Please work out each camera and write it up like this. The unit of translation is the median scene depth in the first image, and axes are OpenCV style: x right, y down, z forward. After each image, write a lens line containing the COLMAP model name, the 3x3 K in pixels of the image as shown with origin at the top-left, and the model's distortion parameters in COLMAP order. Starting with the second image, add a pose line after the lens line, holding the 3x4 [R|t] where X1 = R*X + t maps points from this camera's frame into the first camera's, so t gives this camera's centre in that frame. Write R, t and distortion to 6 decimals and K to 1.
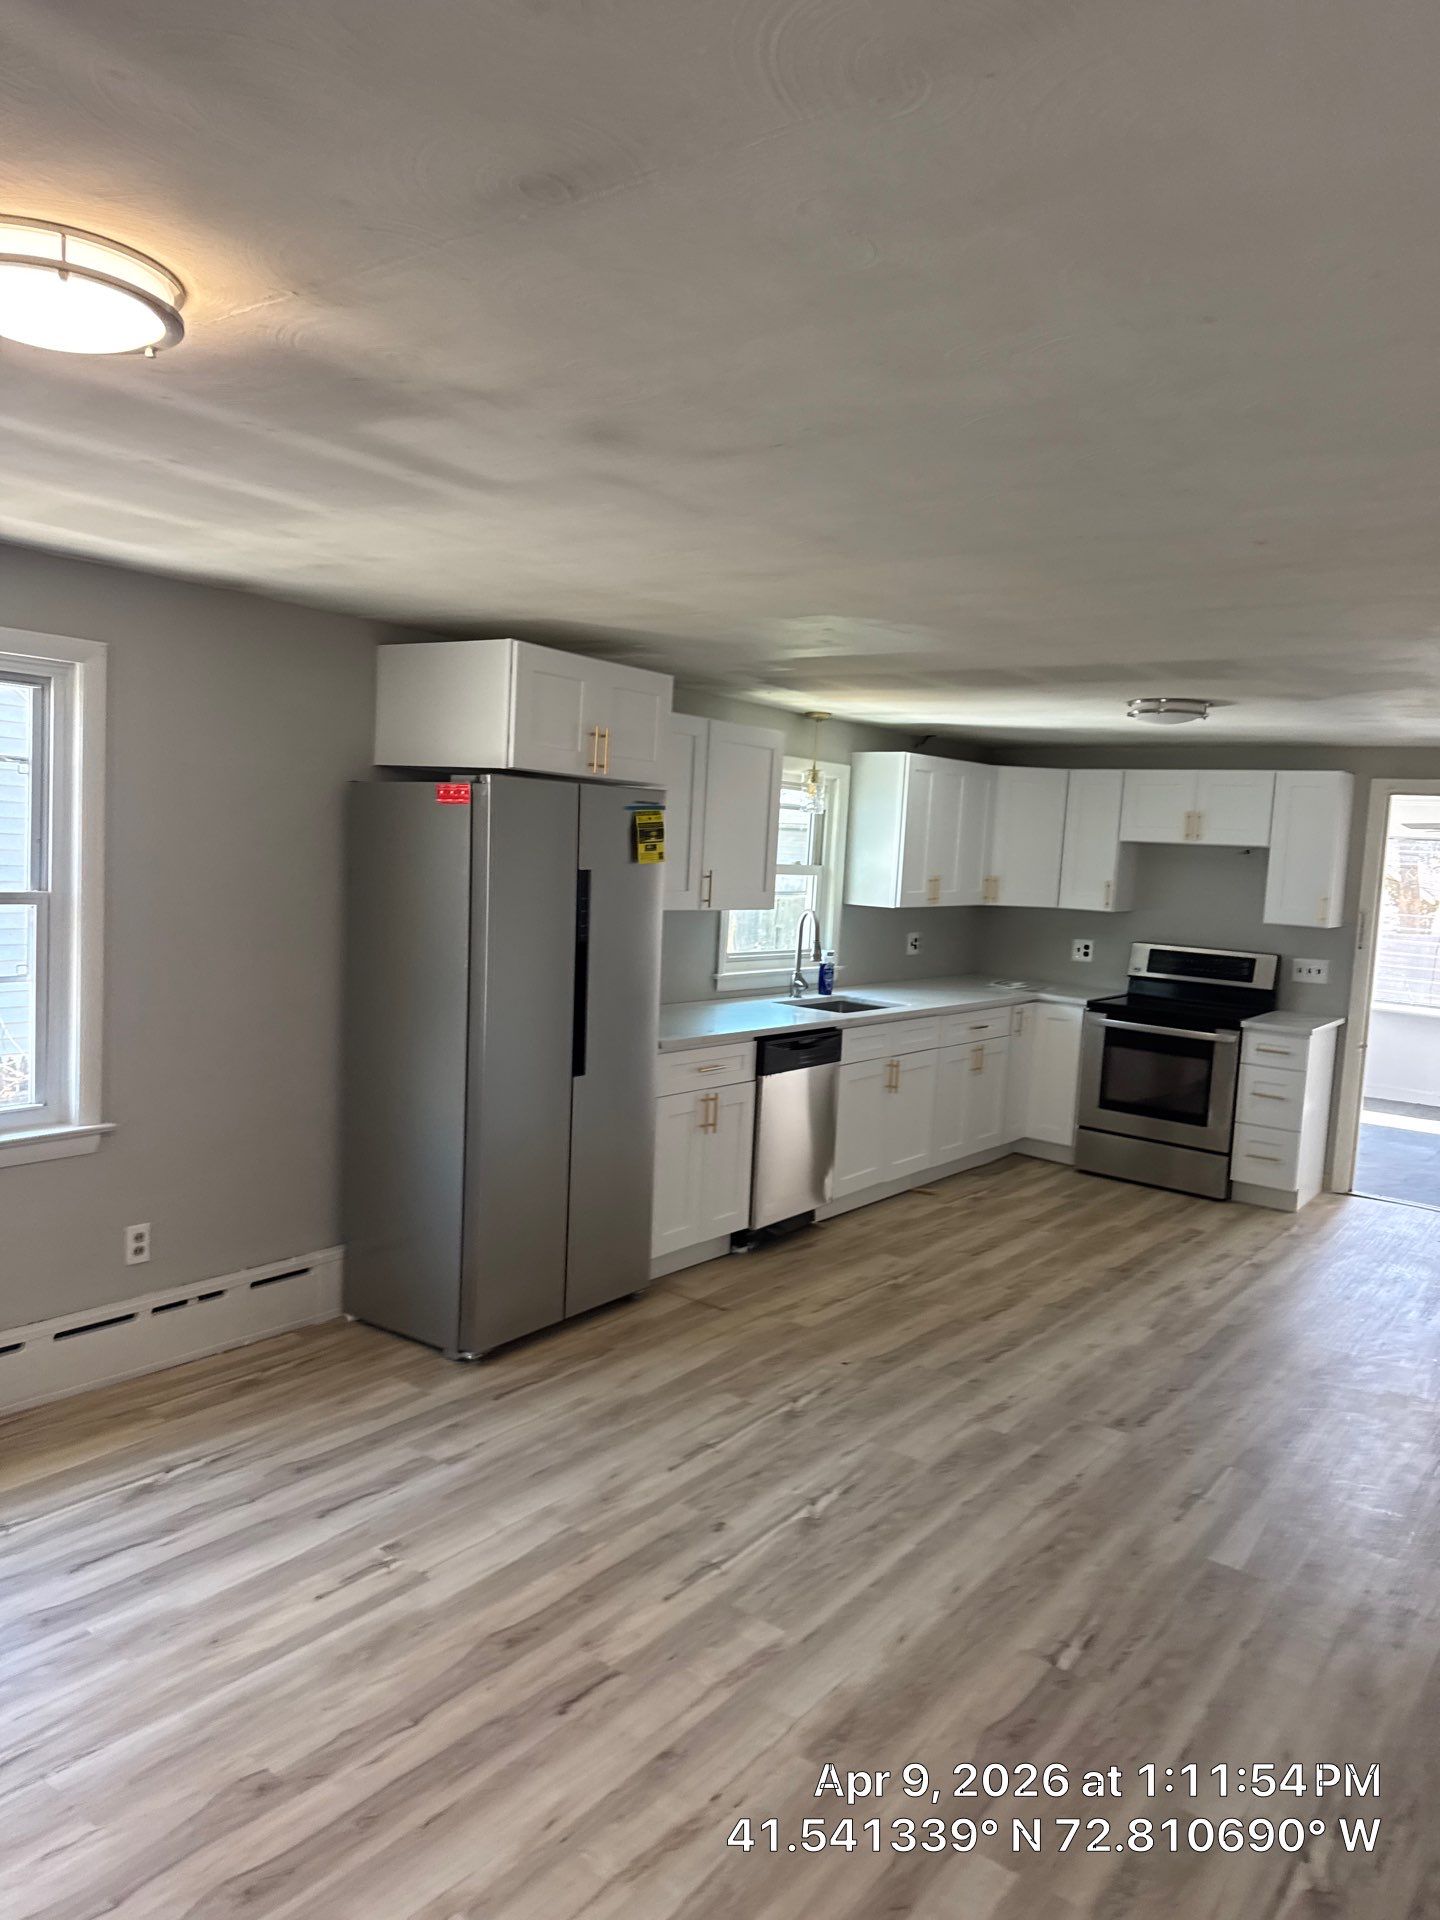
lens RADIAL K [[1312.3, 0, 675.1], [0, 1312.3, 973.3], [0, 0, 1]] dist [0.030830, -0.097242]
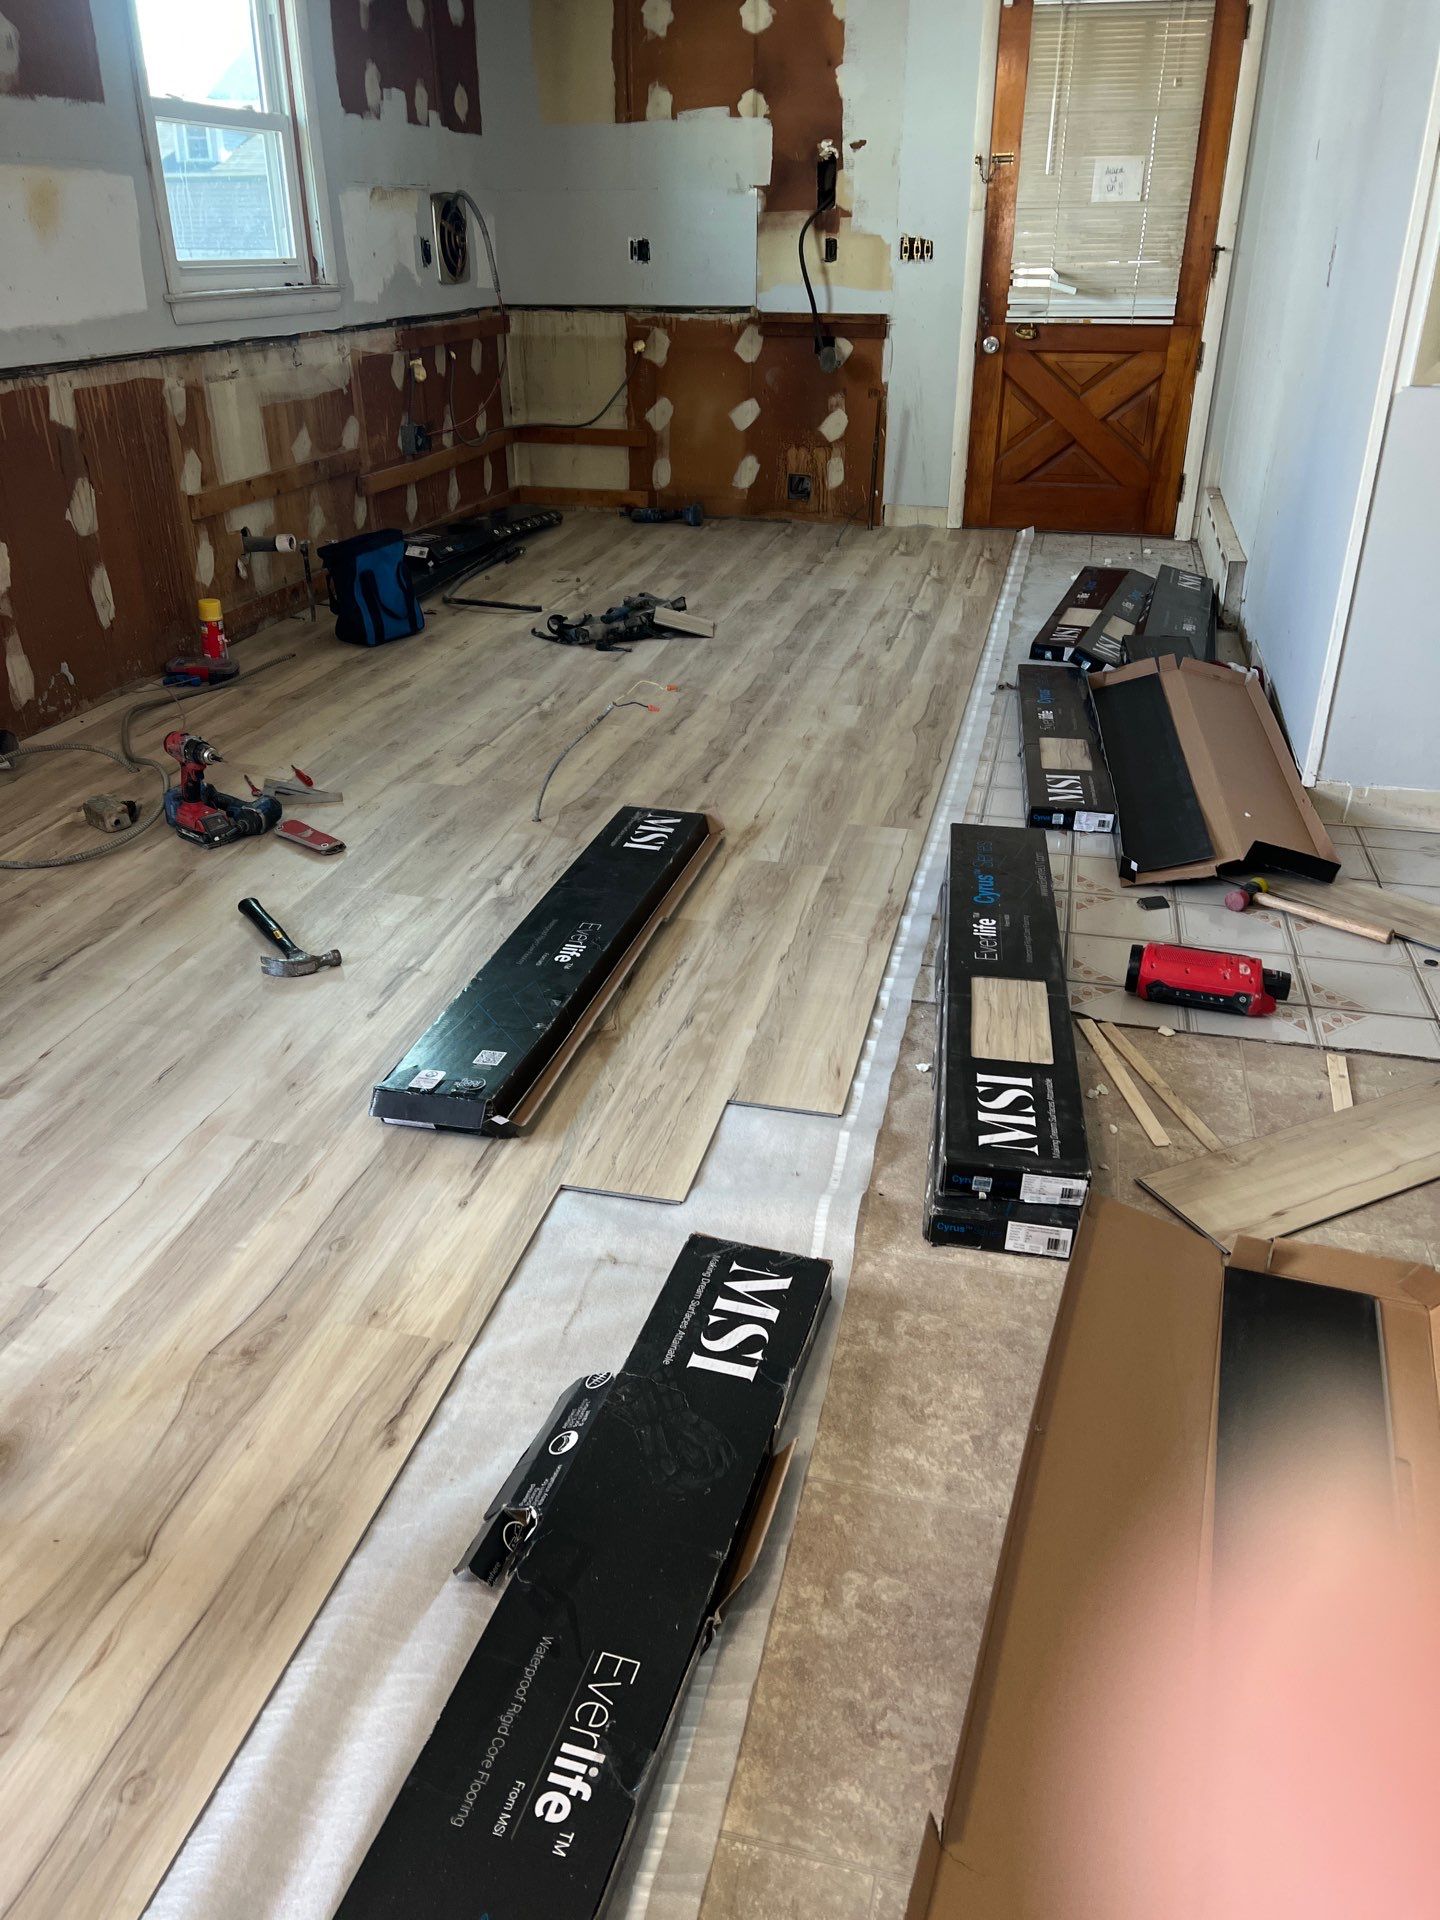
lens RADIAL K [[1474.9, 0, 734.5], [0, 1474.9, 973.3], [0, 0, 1]] dist [0.067588, -0.073896]
pose [[0.910914, -0.240757, 0.335068, -0.047214], [0.095635, 0.913187, 0.396161, 0.044405], [-0.401359, -0.328825, 0.854860, 0.167847]]
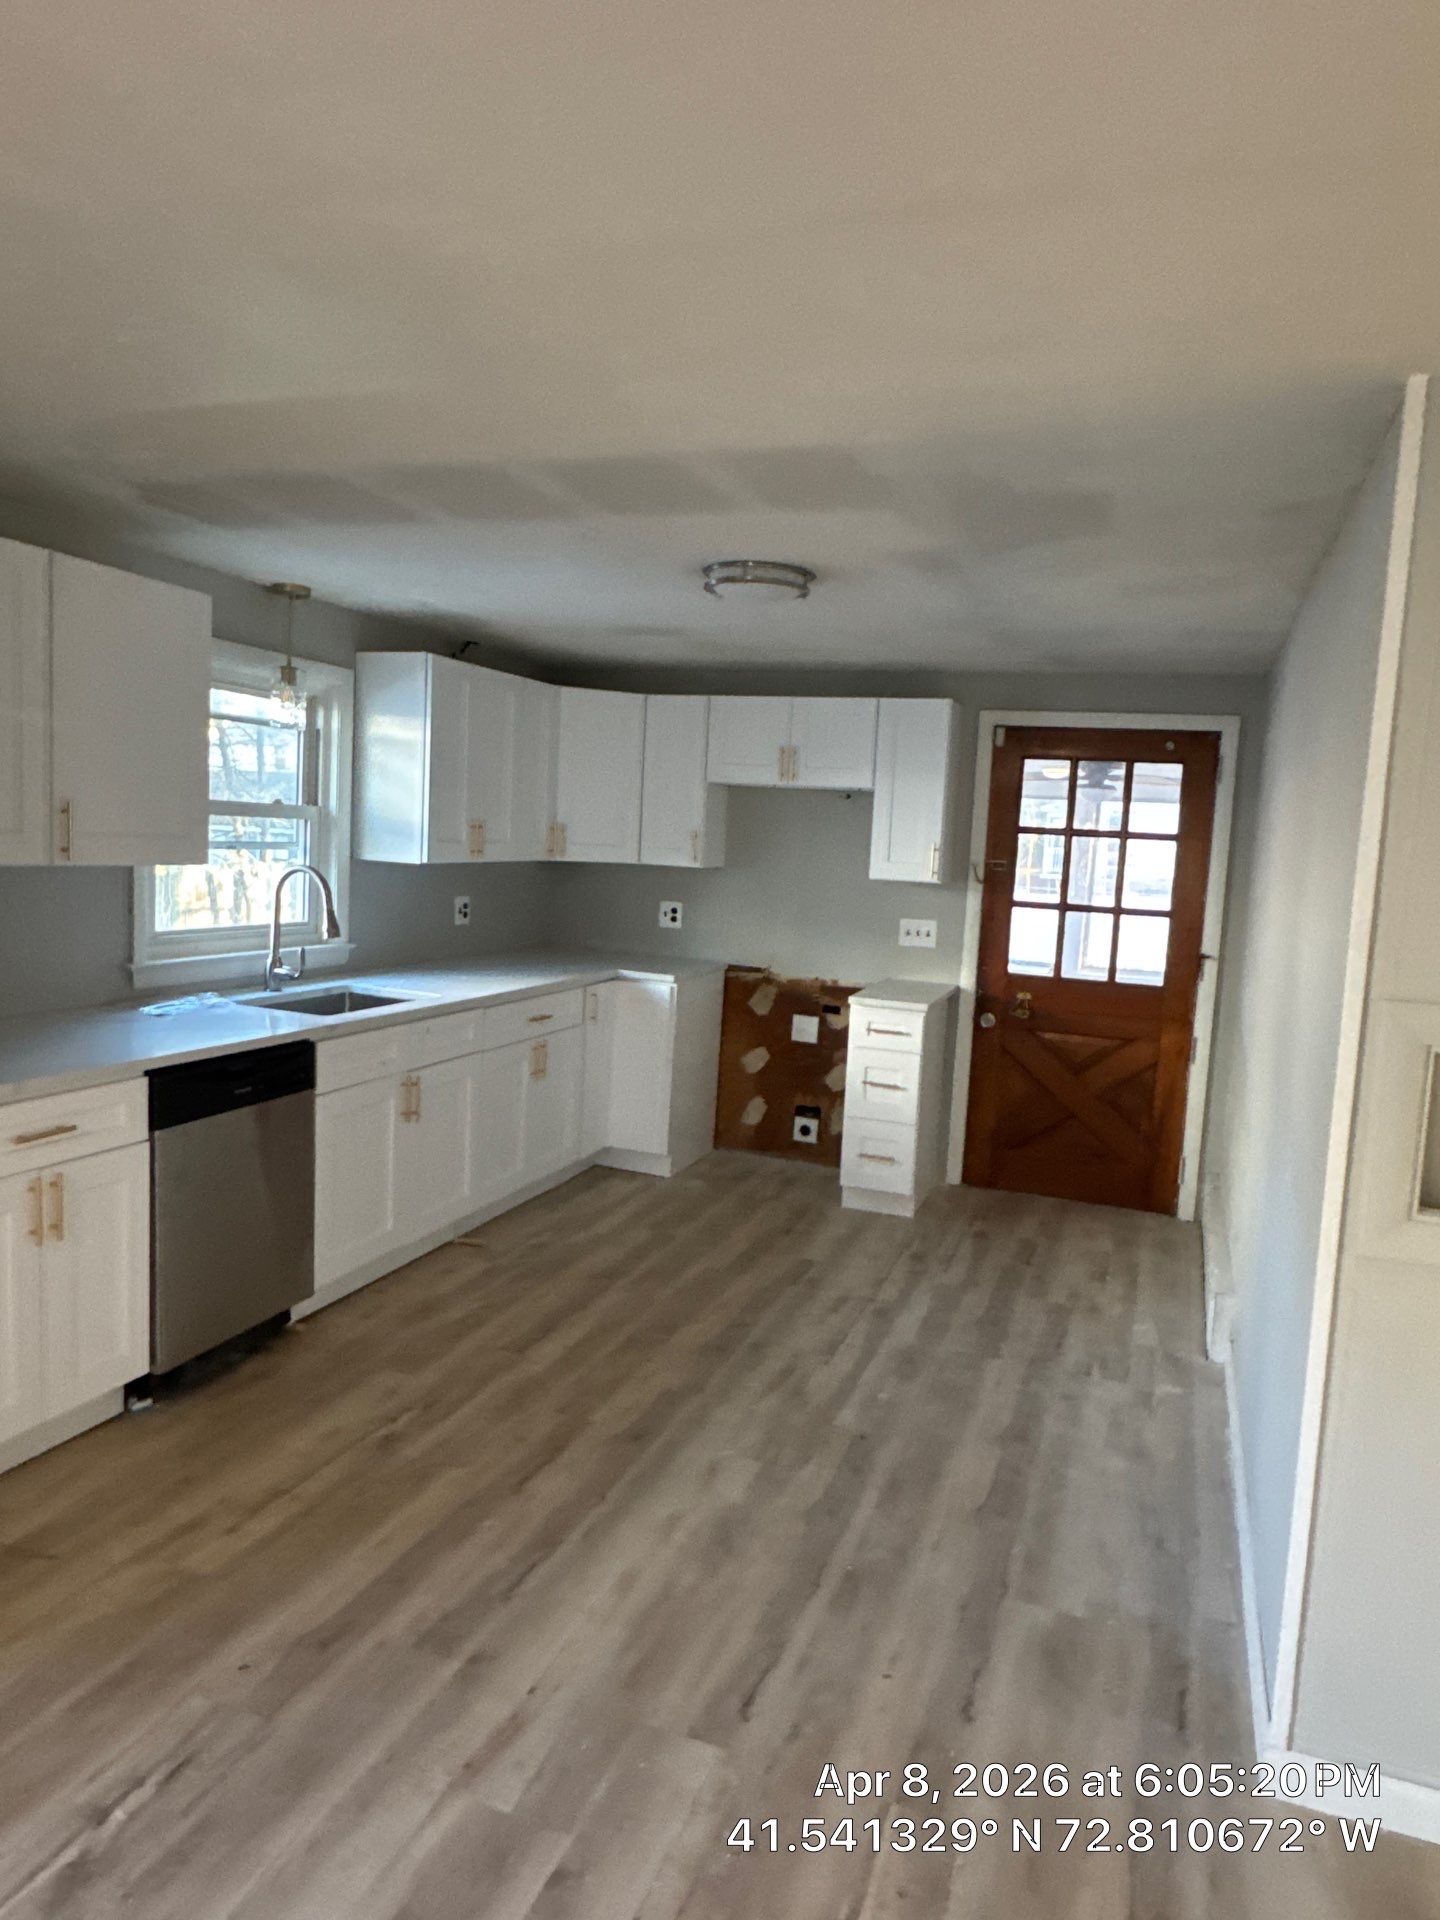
lens RADIAL K [[1345.5, 0, 720.0], [0, 1345.5, 960.0], [0, 0, 1]] dist [-0.004688, -0.003300]
pose [[0.947568, -0.030149, 0.318130, 0.109117], [0.024963, 0.999481, 0.020368, -0.008604], [-0.318579, -0.011359, 0.947828, 0.291084]]
